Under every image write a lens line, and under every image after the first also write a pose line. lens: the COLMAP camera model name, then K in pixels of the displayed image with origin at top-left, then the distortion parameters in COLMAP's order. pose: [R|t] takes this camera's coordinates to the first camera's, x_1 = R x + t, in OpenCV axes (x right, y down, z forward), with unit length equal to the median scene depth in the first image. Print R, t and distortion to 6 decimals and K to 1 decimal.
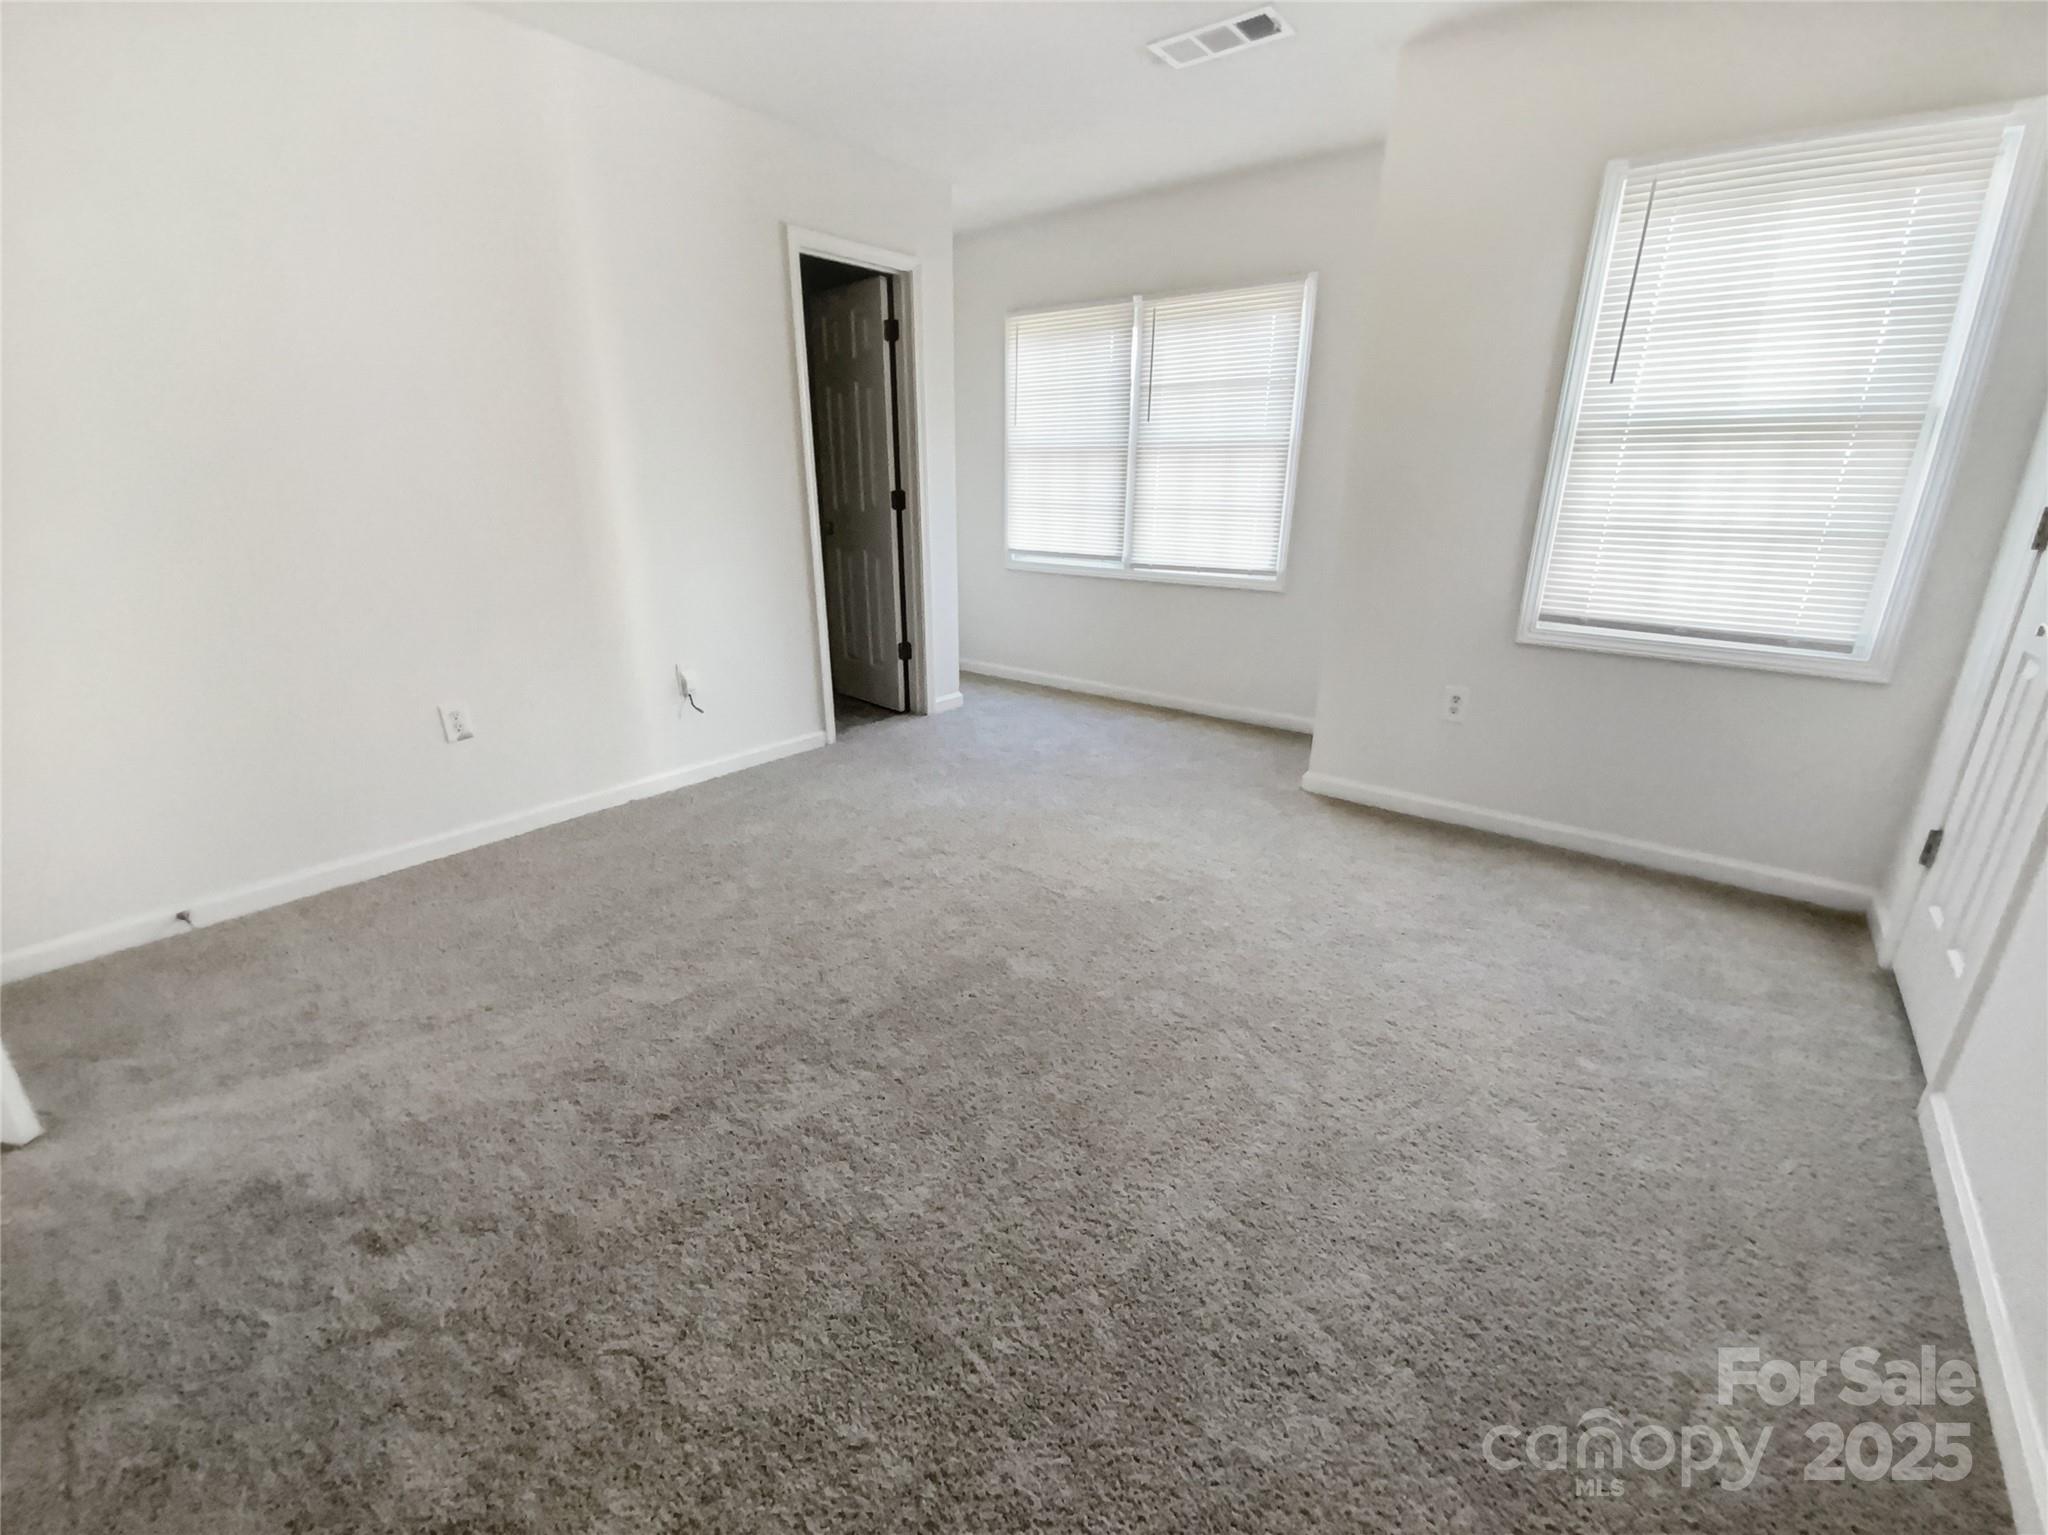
lens RADIAL K [[860.9, 0, 1024.0], [0, 860.9, 767.5], [0, 0, 1]] dist [-0.002622, -0.000495]
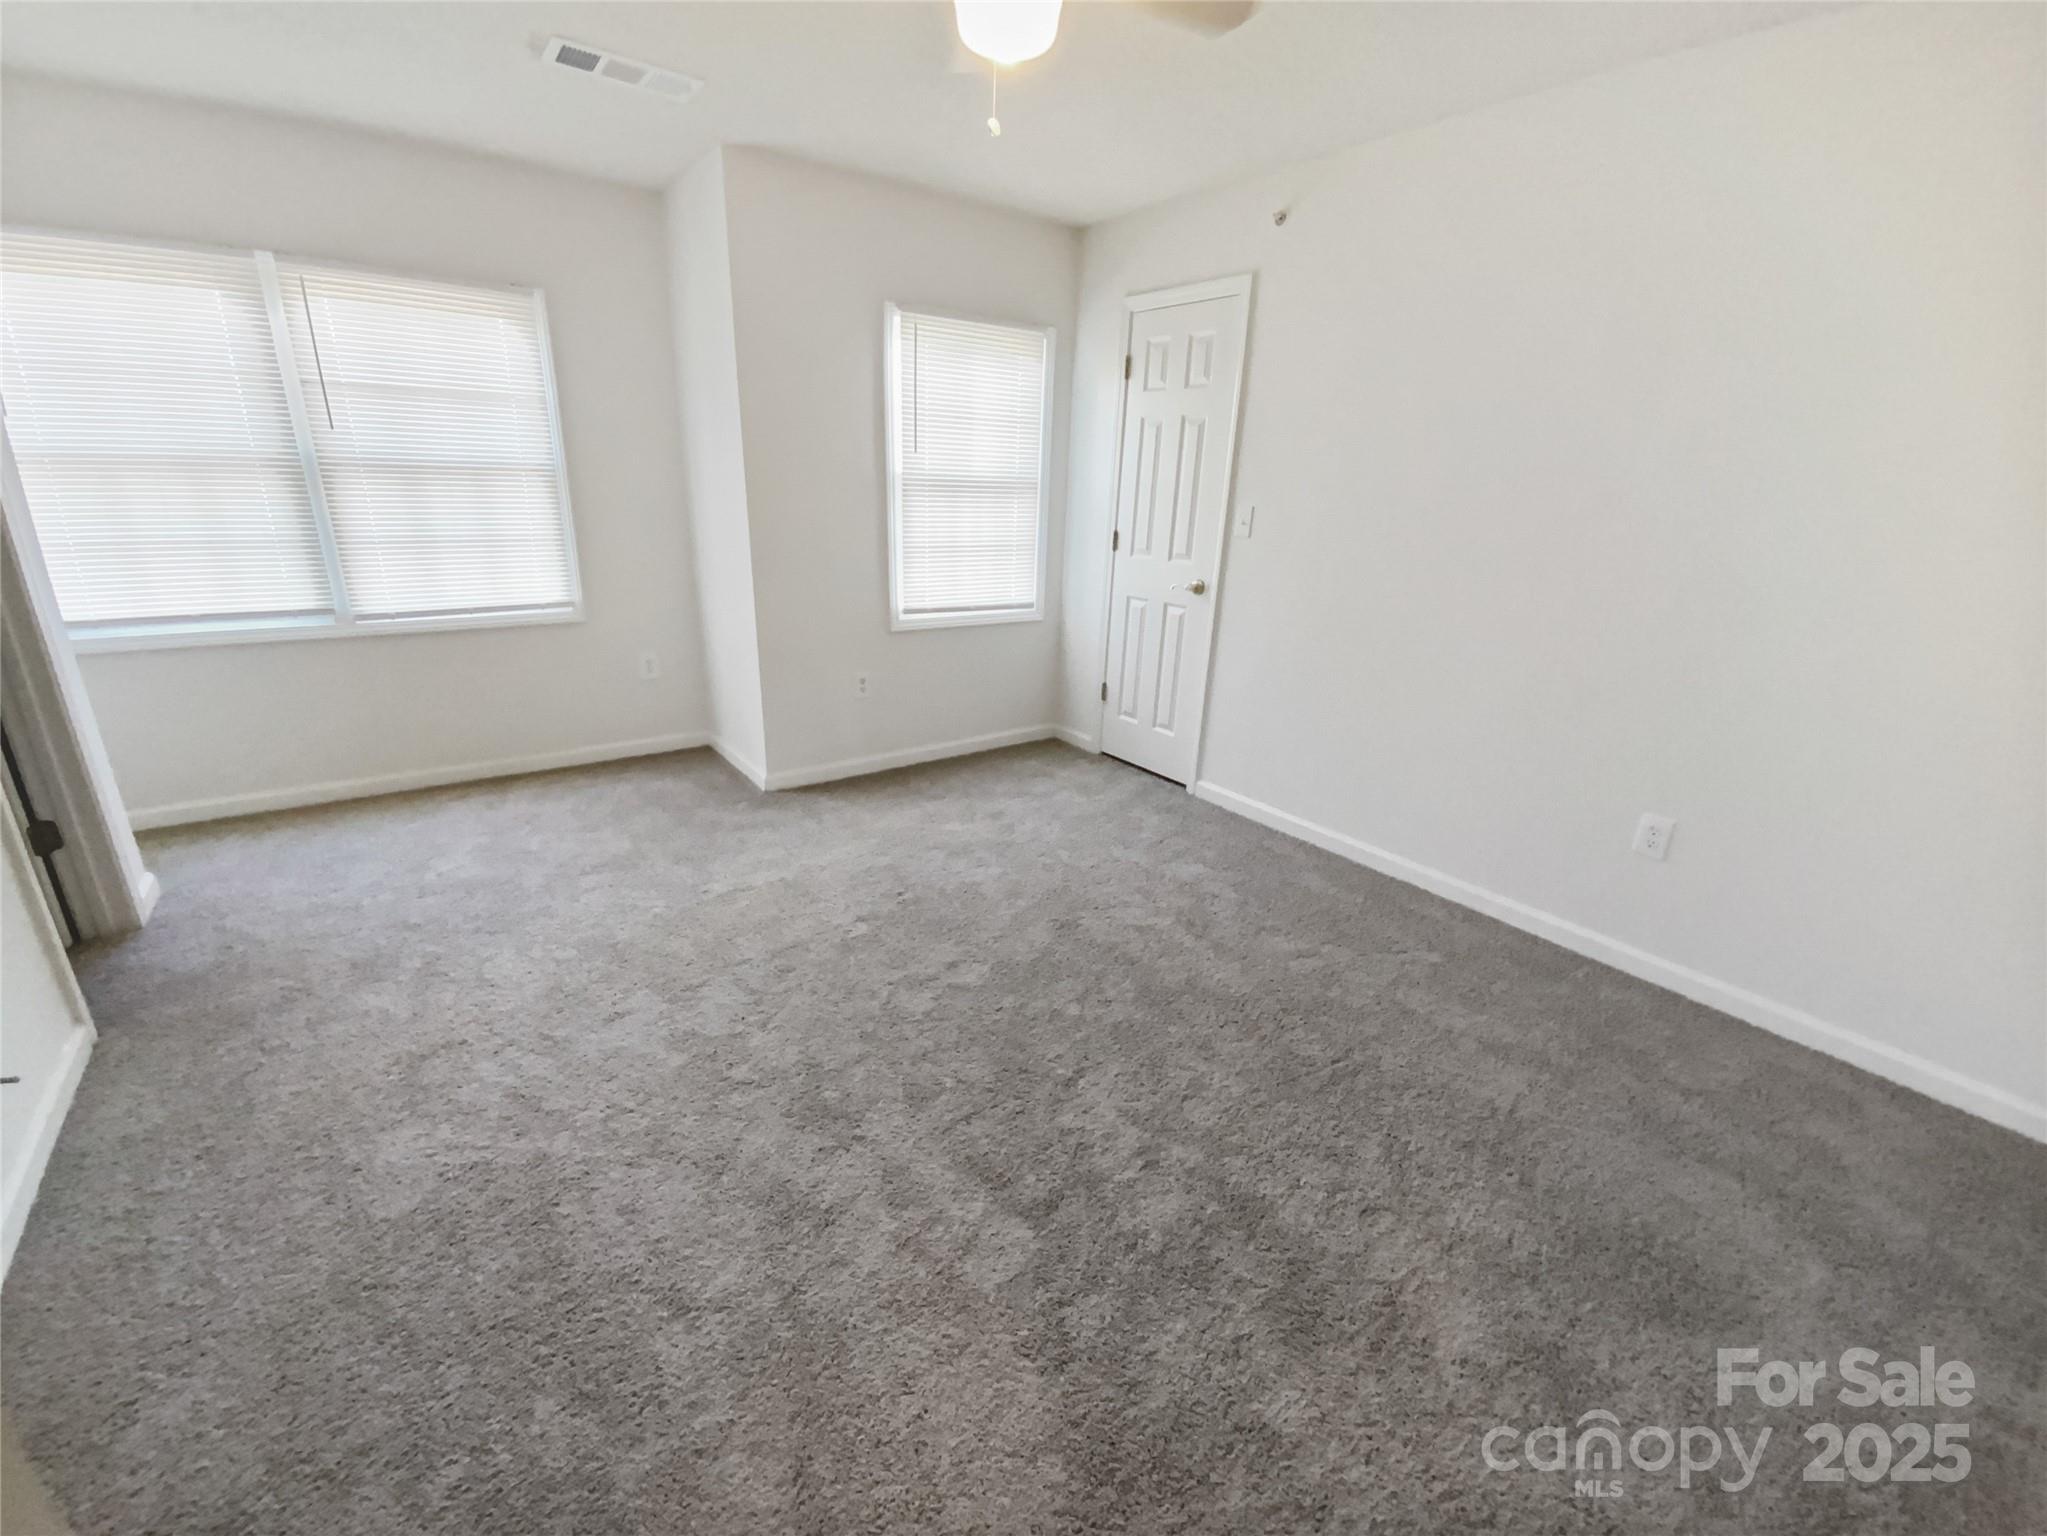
lens RADIAL K [[852.4, 0, 1023.5], [0, 852.4, 768.0], [0, 0, 1]] dist [-0.012969, -0.000355]
pose [[0.240546, -0.303436, 0.921989, -0.684977], [0.274478, 0.932375, 0.235243, -0.195172], [-0.931021, 0.196479, 0.307565, 0.396813]]
